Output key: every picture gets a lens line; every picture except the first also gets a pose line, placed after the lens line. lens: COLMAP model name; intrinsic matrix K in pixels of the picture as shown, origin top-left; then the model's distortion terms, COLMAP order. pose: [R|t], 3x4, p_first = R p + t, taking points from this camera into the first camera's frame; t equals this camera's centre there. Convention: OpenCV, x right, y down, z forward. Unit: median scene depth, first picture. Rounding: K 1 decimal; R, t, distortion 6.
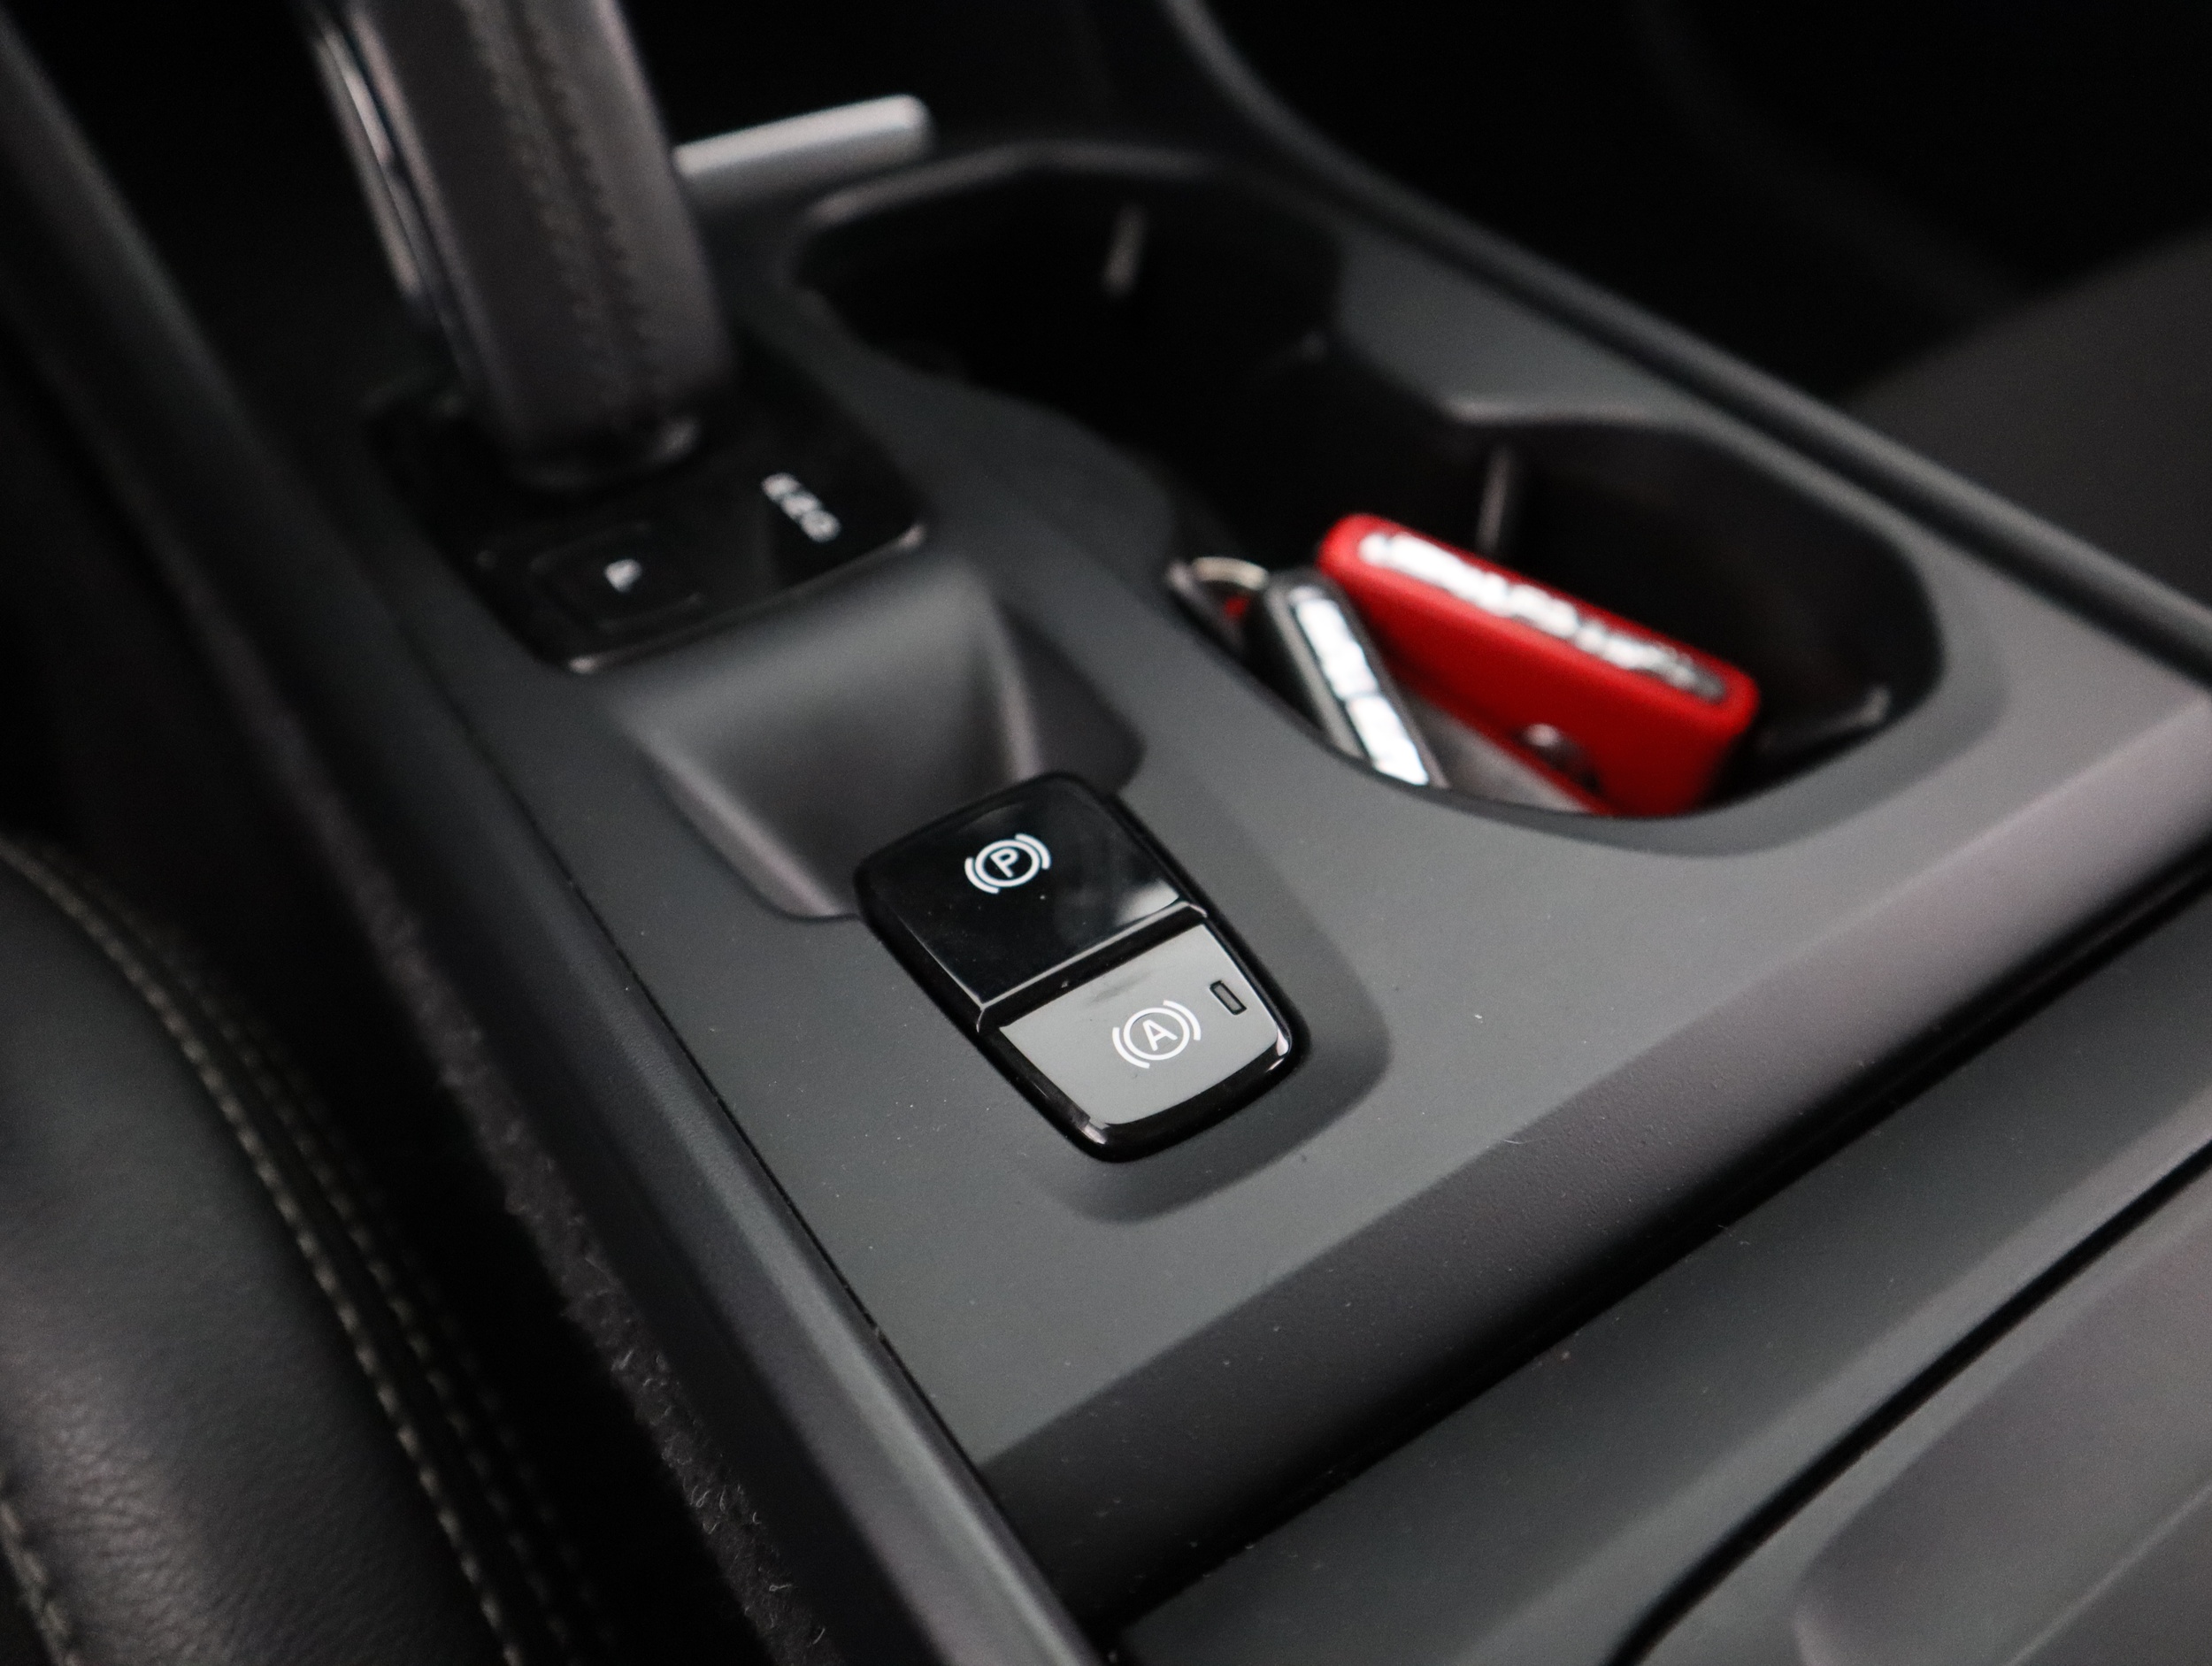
lens RADIAL K [[1734.1, 0, 1075.4], [0, 1734.1, 832.1], [0, 0, 1]] dist [-0.127994, 0.100562]
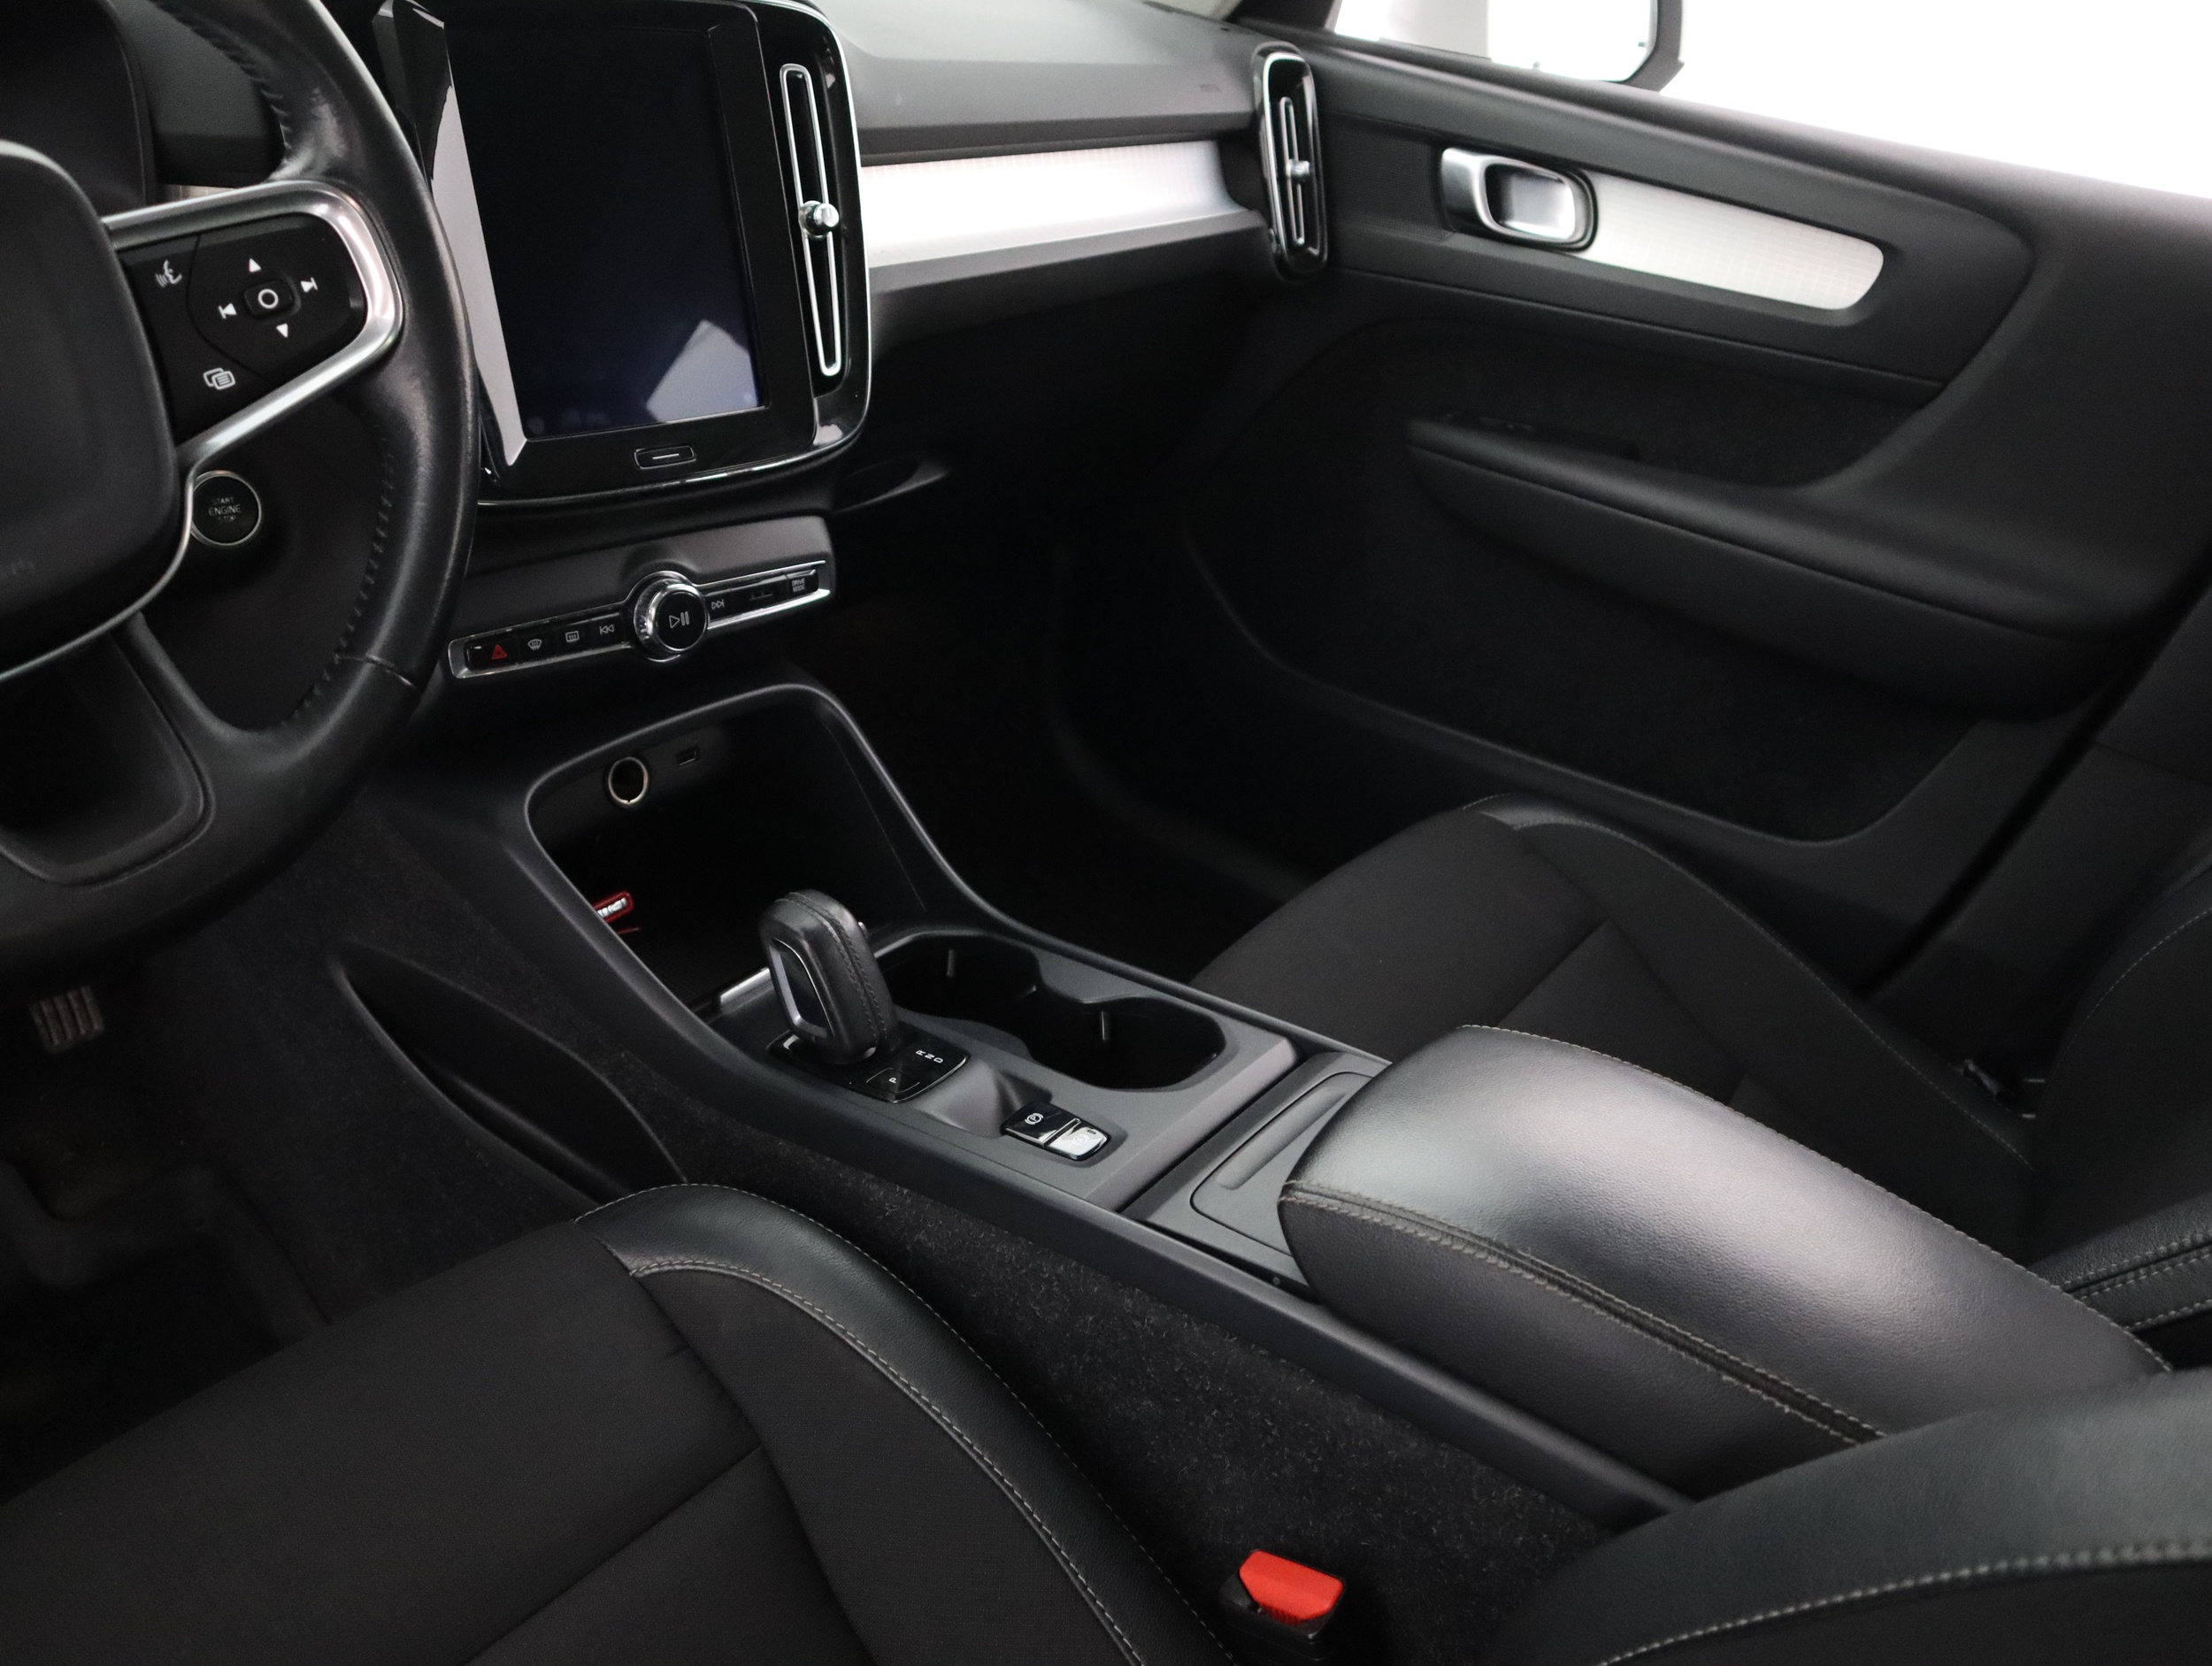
lens RADIAL K [[1734.1, 0, 1075.4], [0, 1734.1, 832.1], [0, 0, 1]] dist [-0.127994, 0.100562]
pose [[0.939654, -0.119936, 0.320416, -0.934166], [0.215922, 0.934355, -0.283474, 0.448550], [-0.265384, 0.335552, 0.903867, -2.415567]]
